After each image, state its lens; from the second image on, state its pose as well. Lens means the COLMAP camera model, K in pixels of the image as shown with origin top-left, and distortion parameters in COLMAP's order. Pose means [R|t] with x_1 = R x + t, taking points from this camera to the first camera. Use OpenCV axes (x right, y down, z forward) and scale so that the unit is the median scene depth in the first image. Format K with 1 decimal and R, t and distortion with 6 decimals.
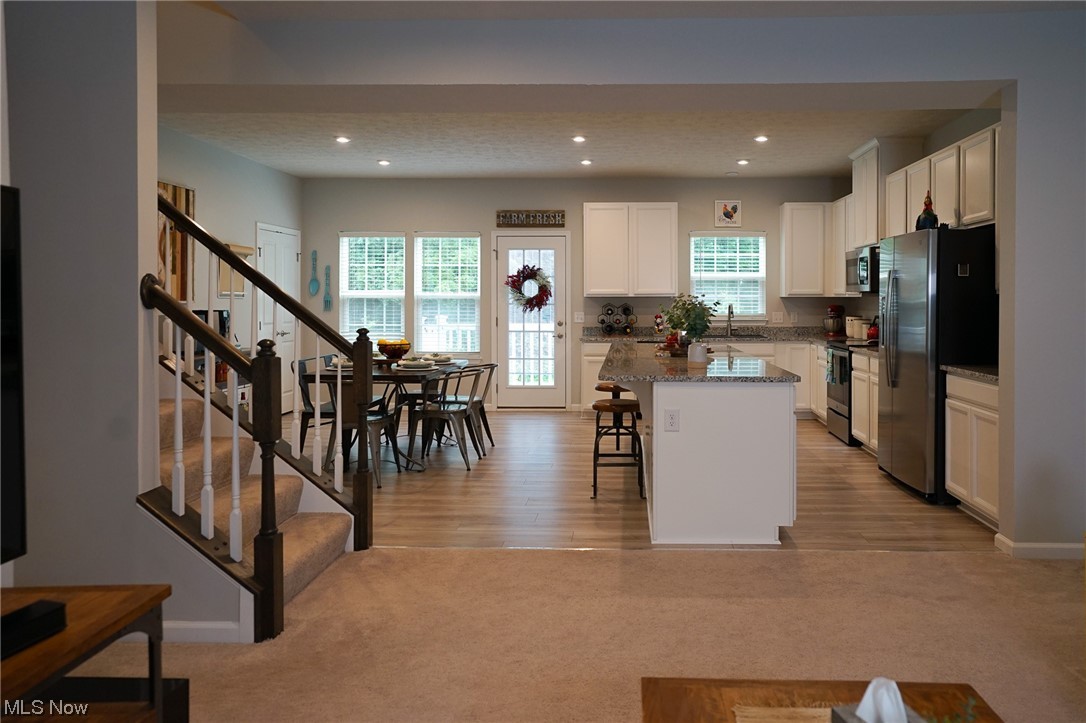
lens RADIAL K [[775.4, 0, 618.9], [0, 775.4, 308.1], [0, 0, 1]] dist [0.001390, 0.003054]
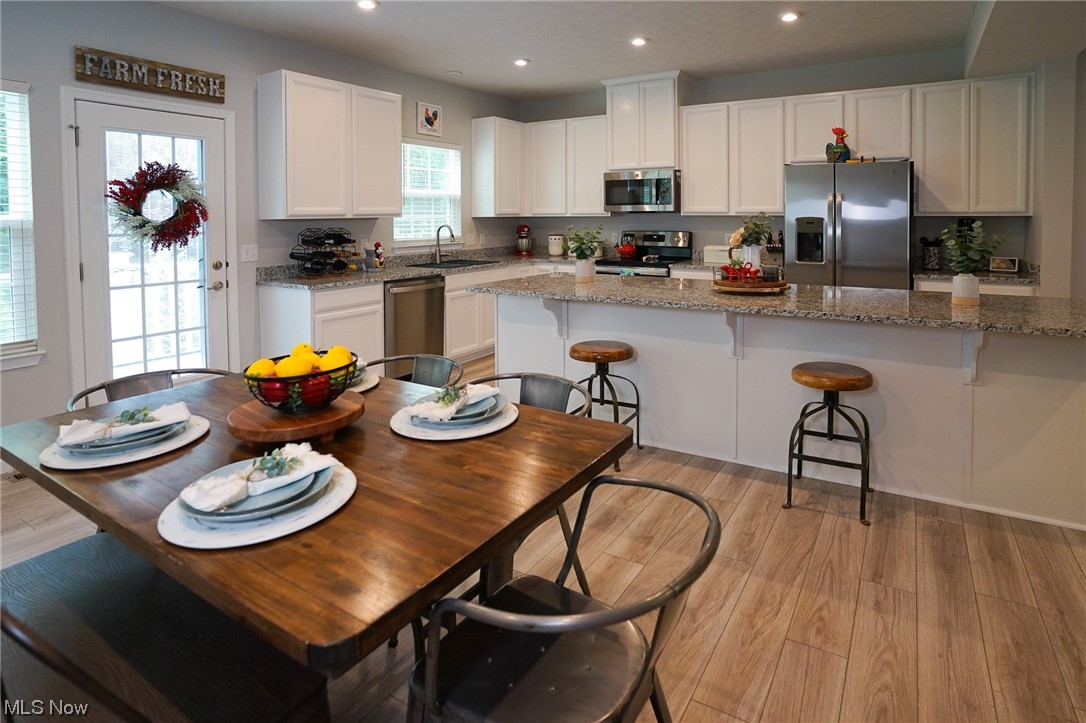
lens RADIAL K [[536.3, 0, 592.1], [0, 536.3, 234.6], [0, 0, 1]] dist [-0.079052, 0.029462]
pose [[0.497293, -0.035220, 0.866868, -0.281089], [0.016527, 0.999379, 0.031123, -0.011252], [-0.867425, -0.001151, 0.497566, 0.561574]]
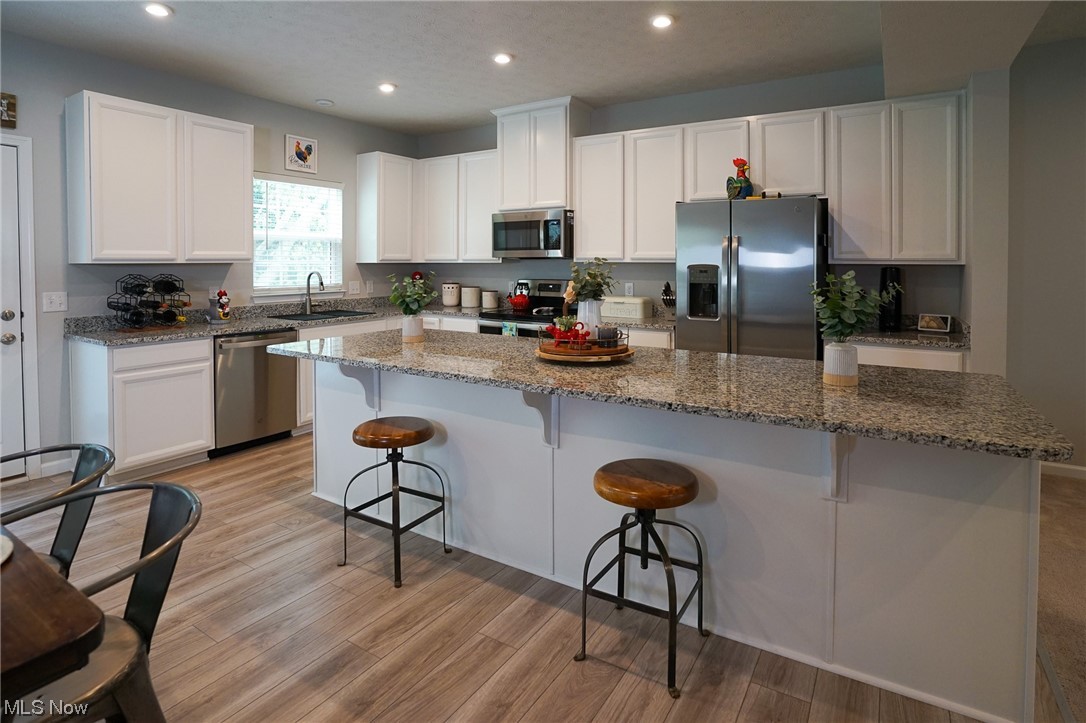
lens RADIAL K [[544.7, 0, 562.0], [0, 544.7, 274.0], [0, 0, 1]] dist [-0.087089, 0.034173]
pose [[0.505578, -0.019266, 0.862566, -0.185555], [0.010431, 0.999814, 0.016217, -0.009769], [-0.862718, 0.000799, 0.505685, 0.518293]]
